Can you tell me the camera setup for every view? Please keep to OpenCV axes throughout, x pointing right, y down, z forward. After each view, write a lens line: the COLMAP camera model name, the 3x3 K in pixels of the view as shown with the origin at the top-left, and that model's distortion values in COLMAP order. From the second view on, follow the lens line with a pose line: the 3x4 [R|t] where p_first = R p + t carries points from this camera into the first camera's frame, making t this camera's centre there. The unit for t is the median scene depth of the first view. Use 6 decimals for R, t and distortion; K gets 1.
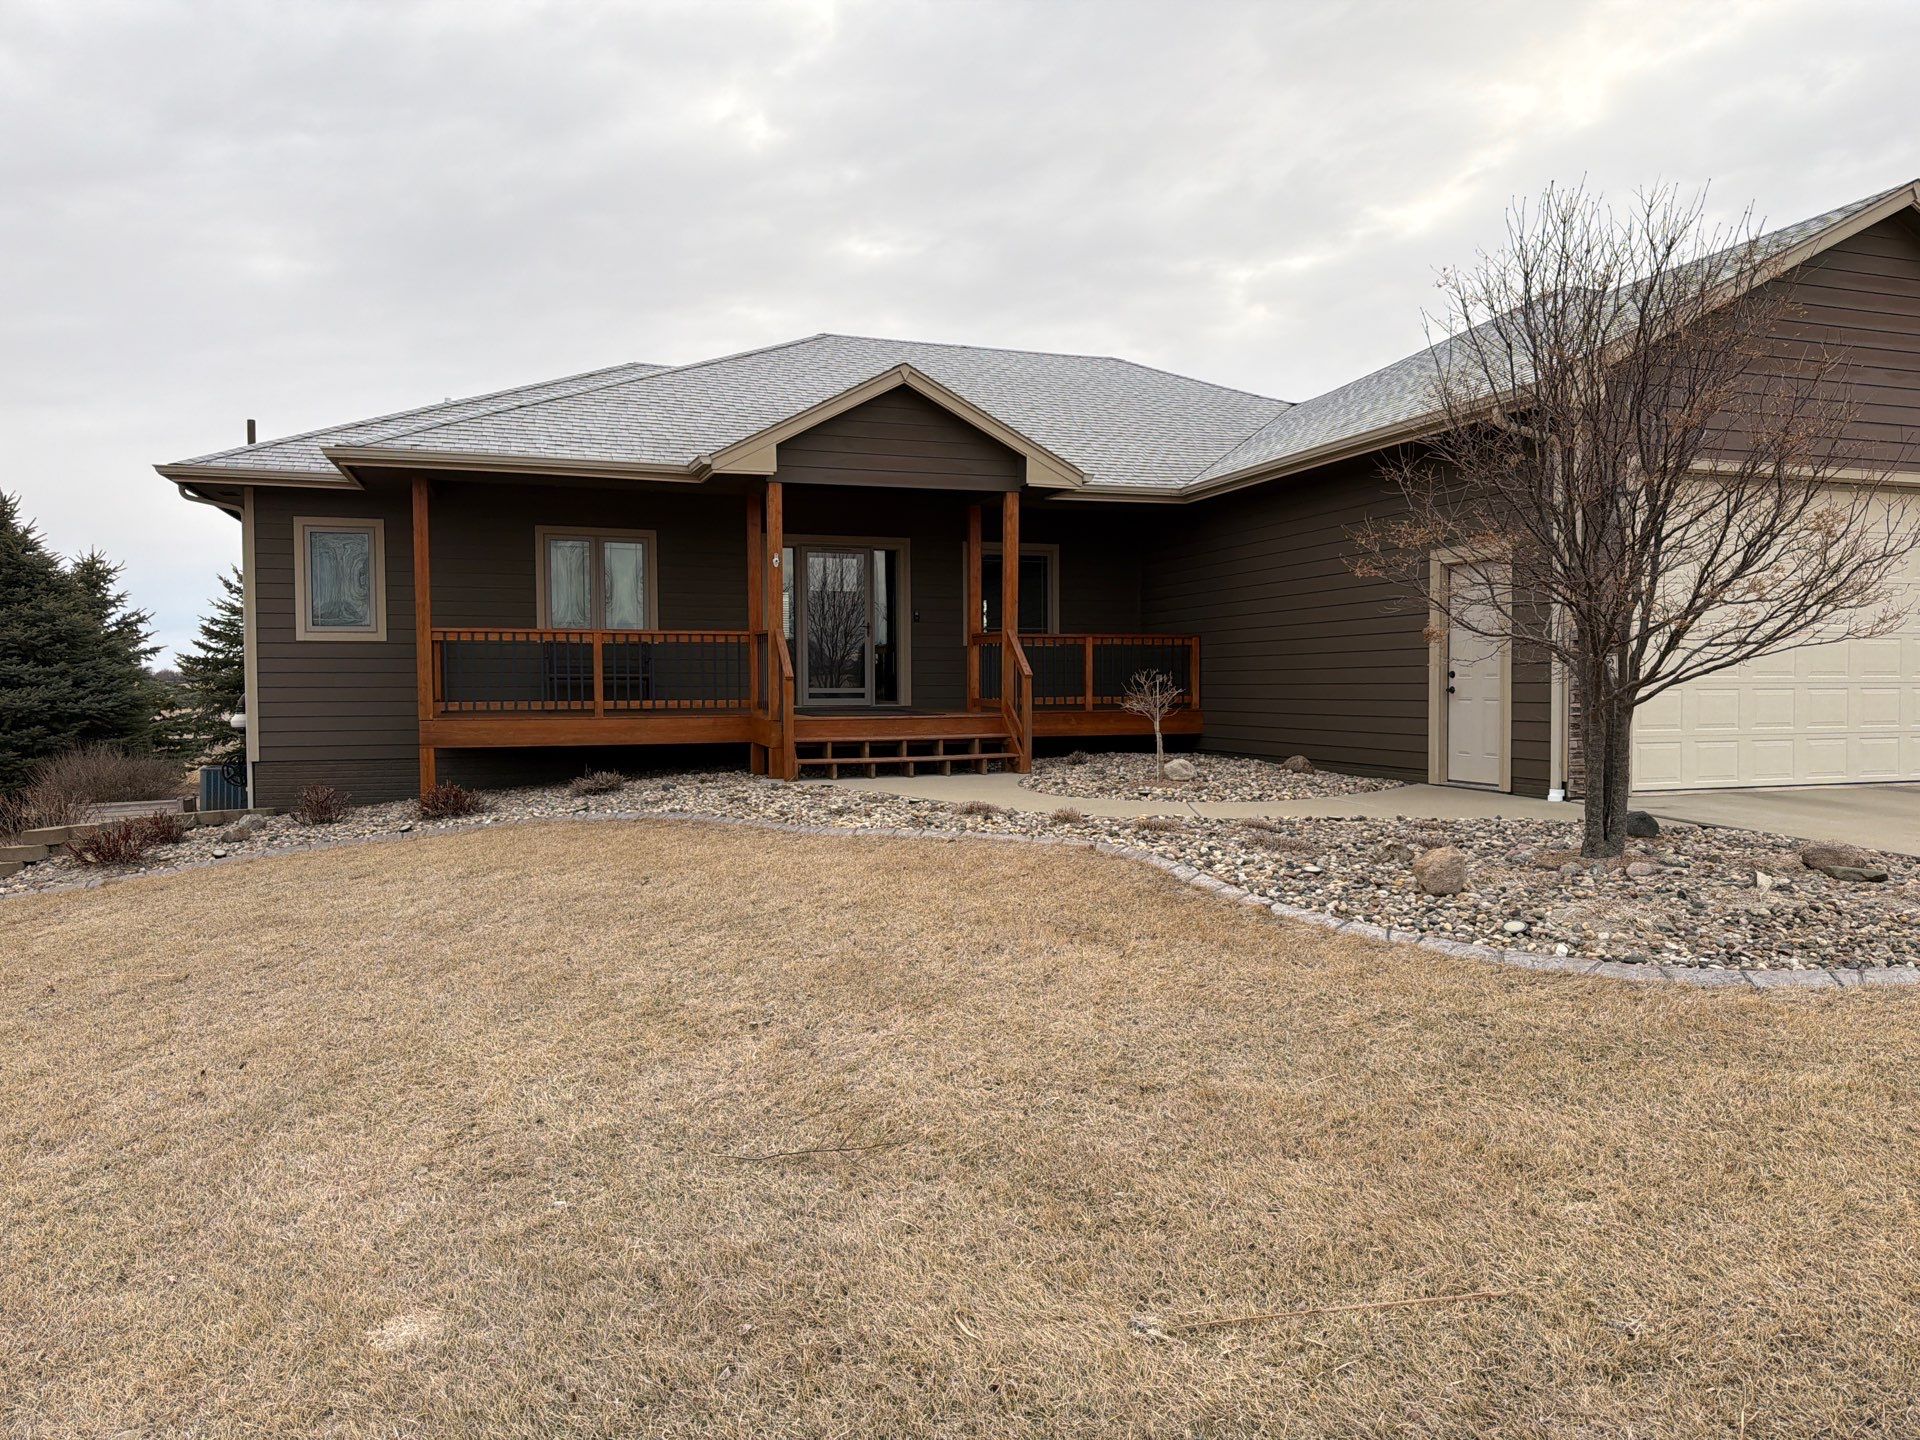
lens RADIAL K [[1332.9, 0, 989.9], [0, 1332.9, 733.1], [0, 0, 1]] dist [0.027071, -0.040902]
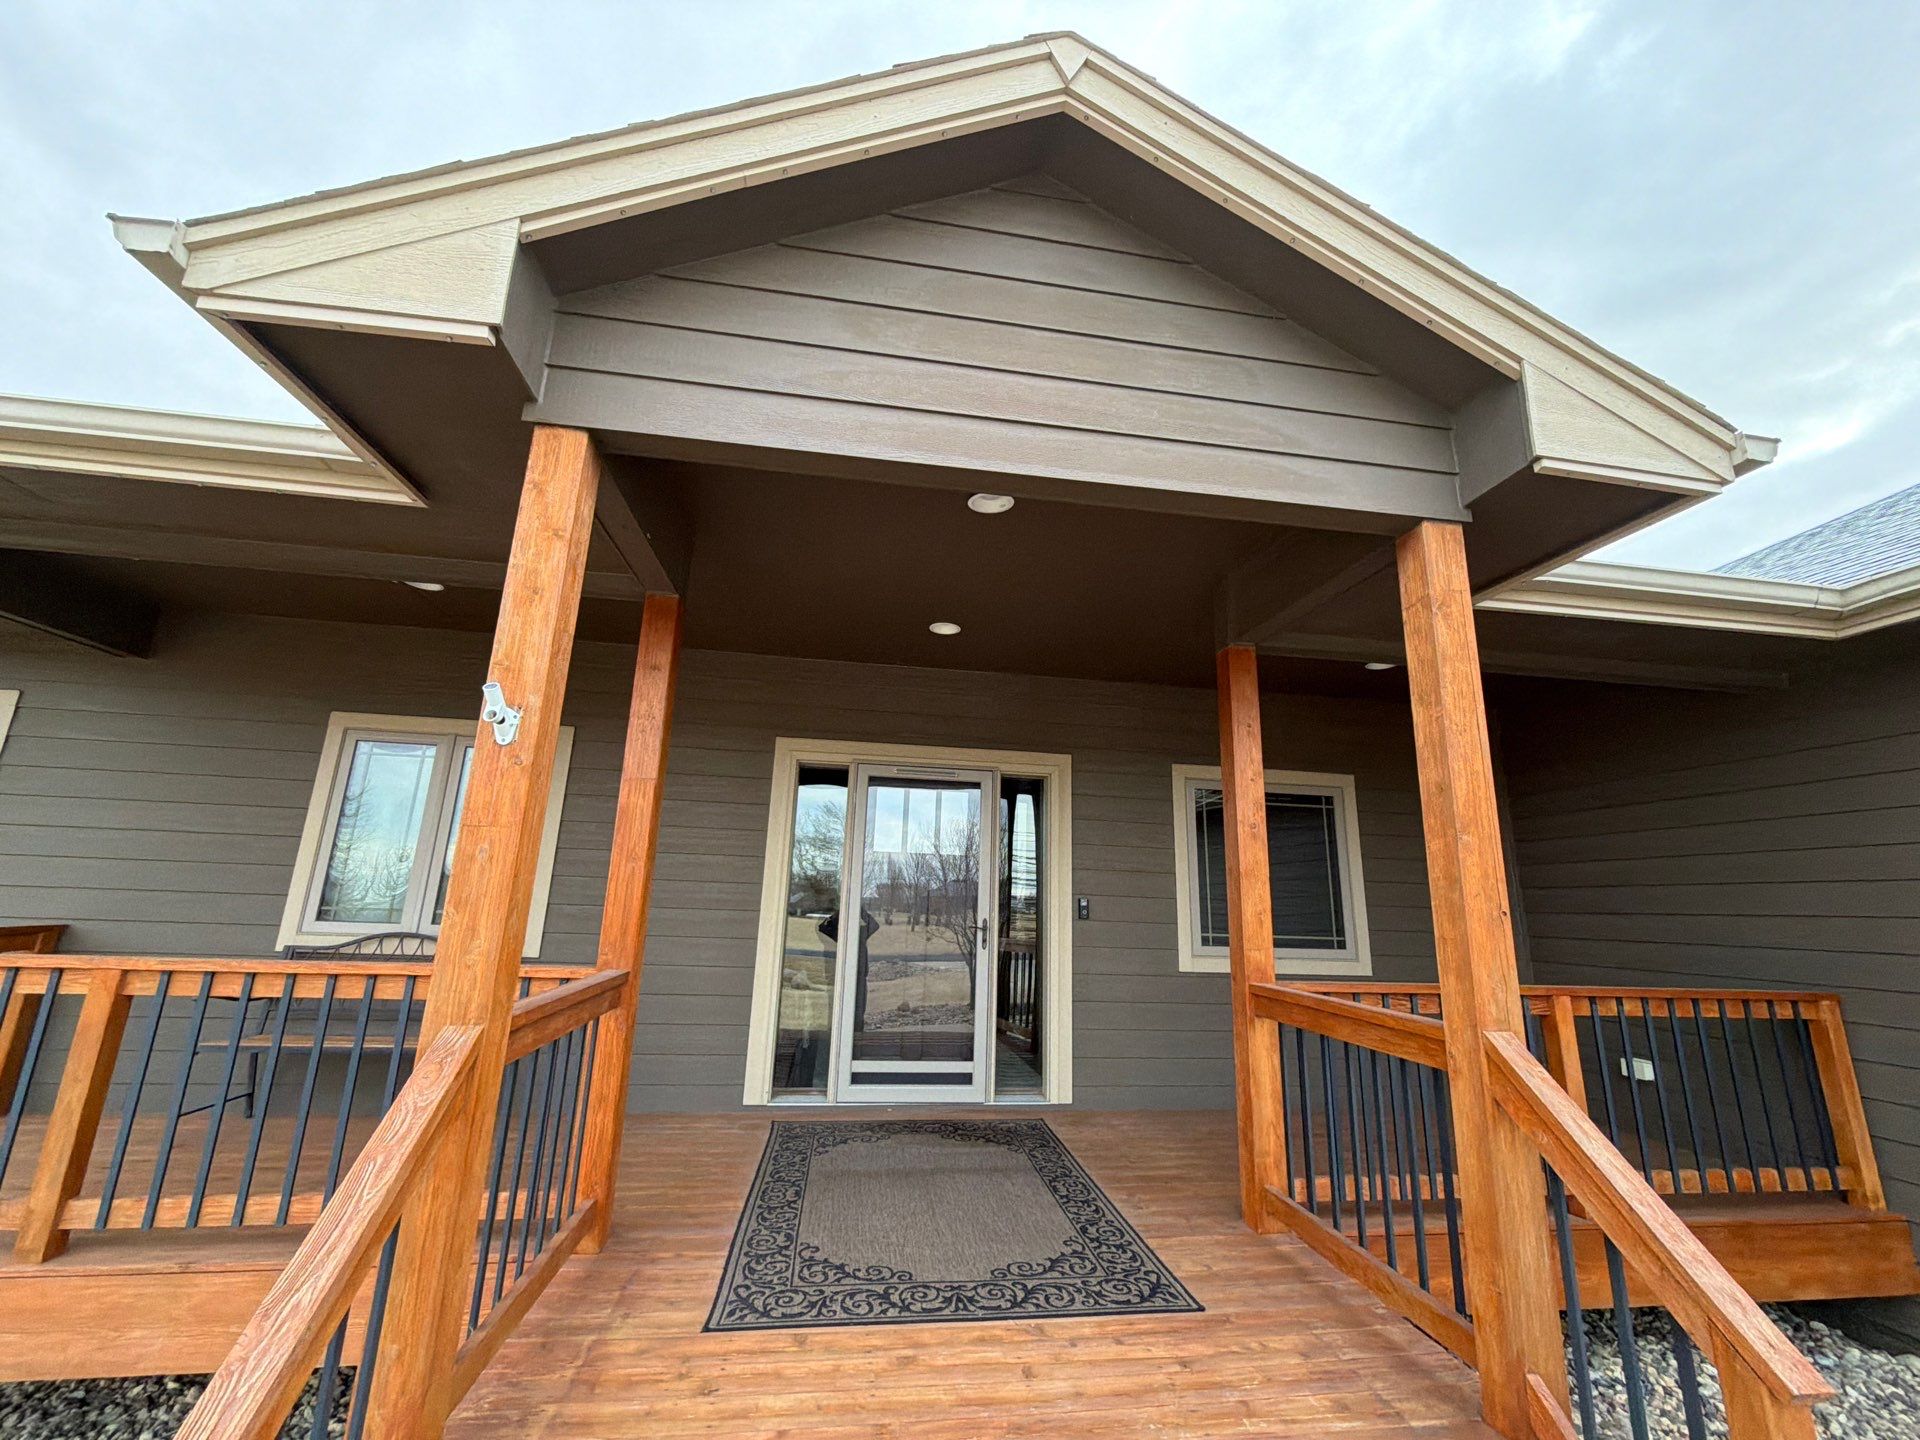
lens RADIAL K [[757.0, 0, 969.3], [0, 757.0, 723.1], [0, 0, 1]] dist [0.000271, 0.000081]
pose [[0.982470, -0.009092, -0.186196, -0.096773], [-0.042404, 0.961727, -0.270709, -0.166719], [0.181531, 0.273859, 0.944483, 1.547093]]
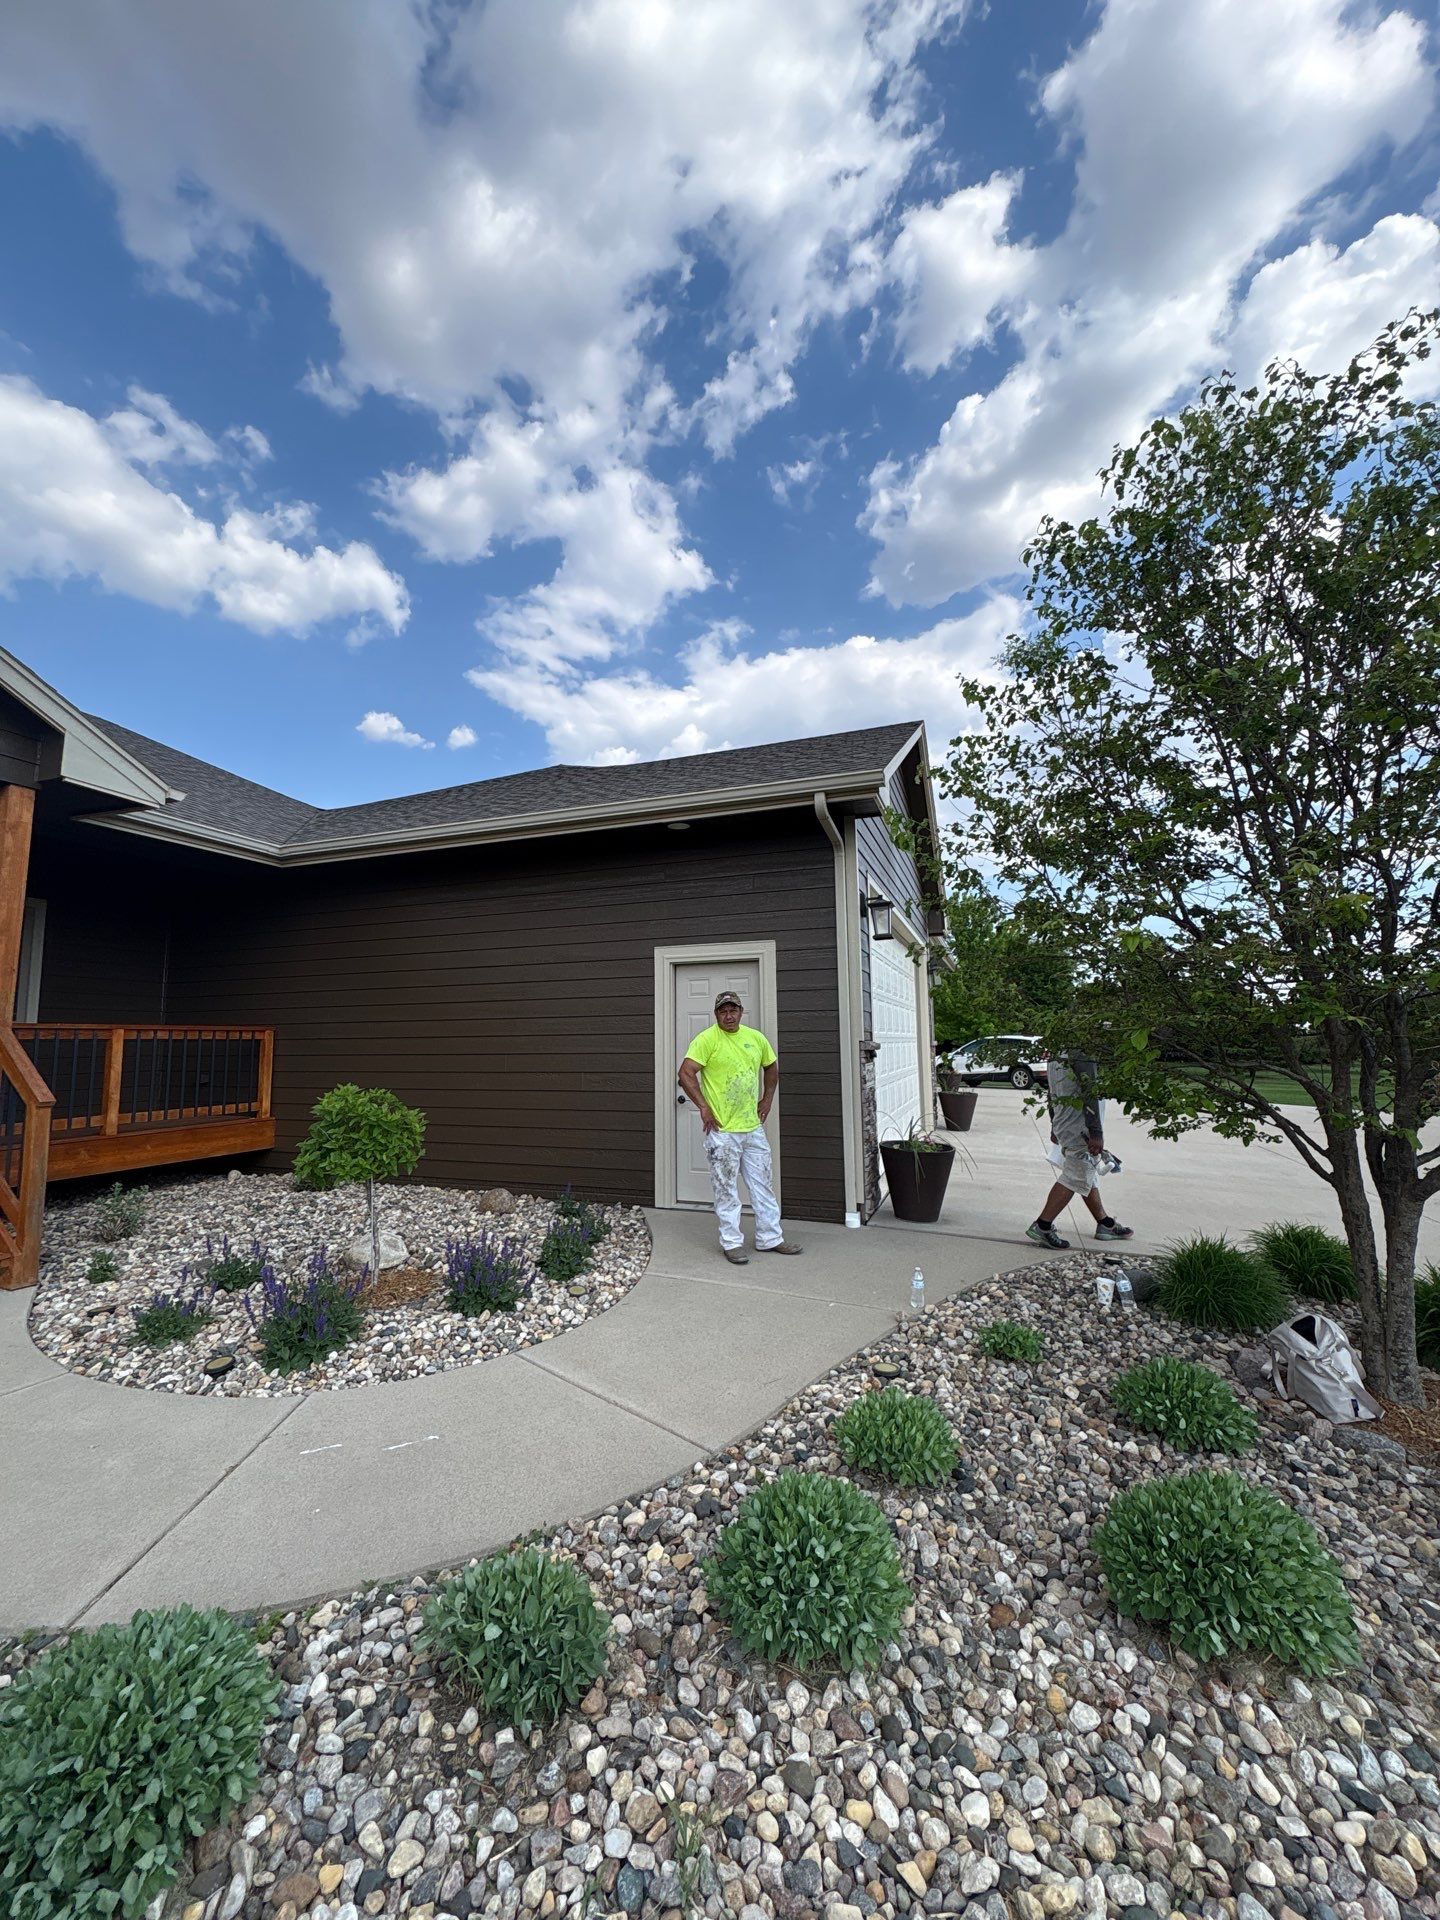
lens RADIAL K [[757.0, 0, 711.6], [0, 757.0, 955.5], [0, 0, 1]] dist [0.000271, 0.000081]
pose [[0.638863, 0.084641, 0.764650, -0.071853], [0.034507, 0.989776, -0.138392, -0.091017], [-0.768546, 0.114799, 0.629411, 1.033757]]
